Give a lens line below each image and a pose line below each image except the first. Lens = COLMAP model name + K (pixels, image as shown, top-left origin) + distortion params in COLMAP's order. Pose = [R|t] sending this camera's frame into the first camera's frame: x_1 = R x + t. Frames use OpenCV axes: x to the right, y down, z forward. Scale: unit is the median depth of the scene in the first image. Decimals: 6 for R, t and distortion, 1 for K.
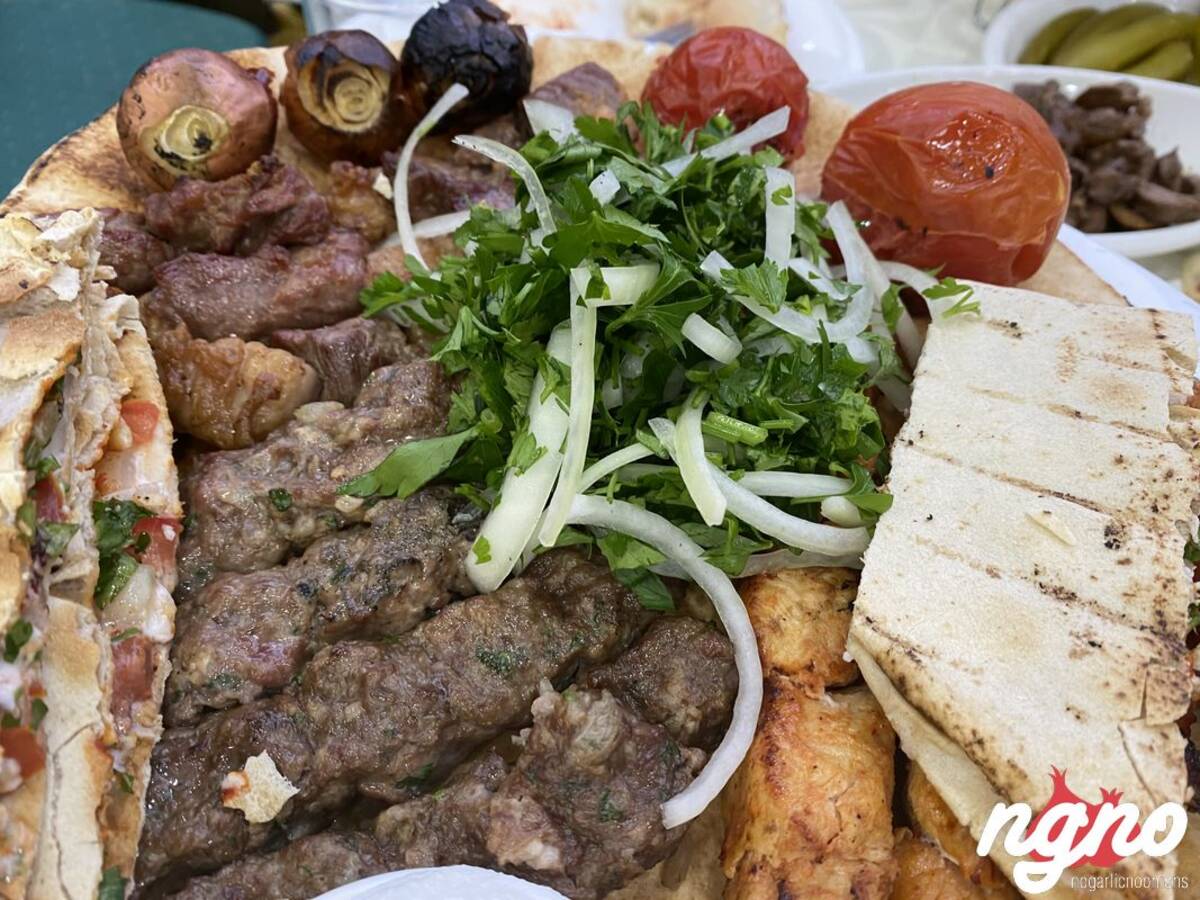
lens RADIAL K [[903.9, 0, 600.0], [0, 903.9, 450.0], [0, 0, 1]] dist [0.050059, -0.087763]
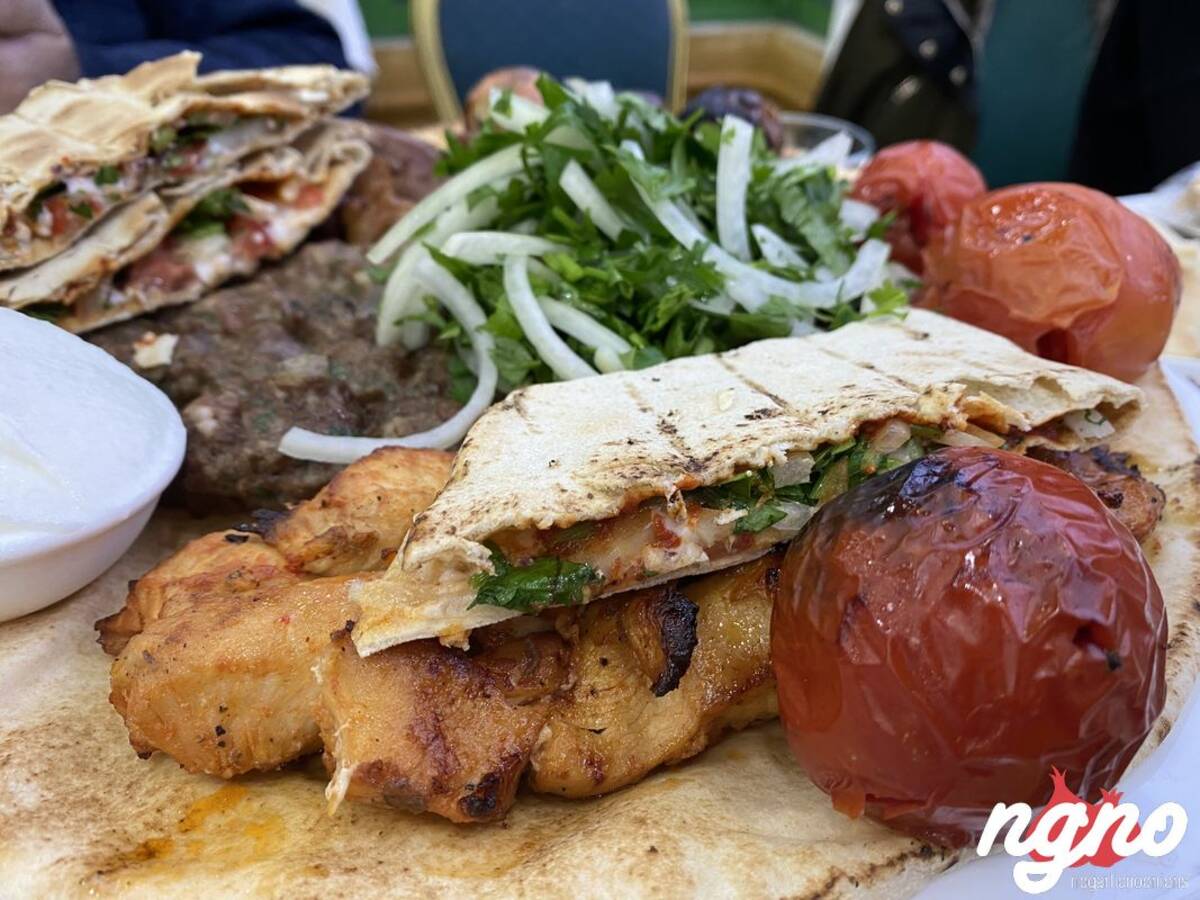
lens RADIAL K [[903.9, 0, 600.0], [0, 903.9, 450.0], [0, 0, 1]] dist [0.050059, -0.087763]
pose [[0.739768, 0.350947, -0.574090, 0.995670], [-0.521804, 0.837892, -0.160181, 0.362370], [0.424810, 0.418059, 0.802971, 0.209886]]
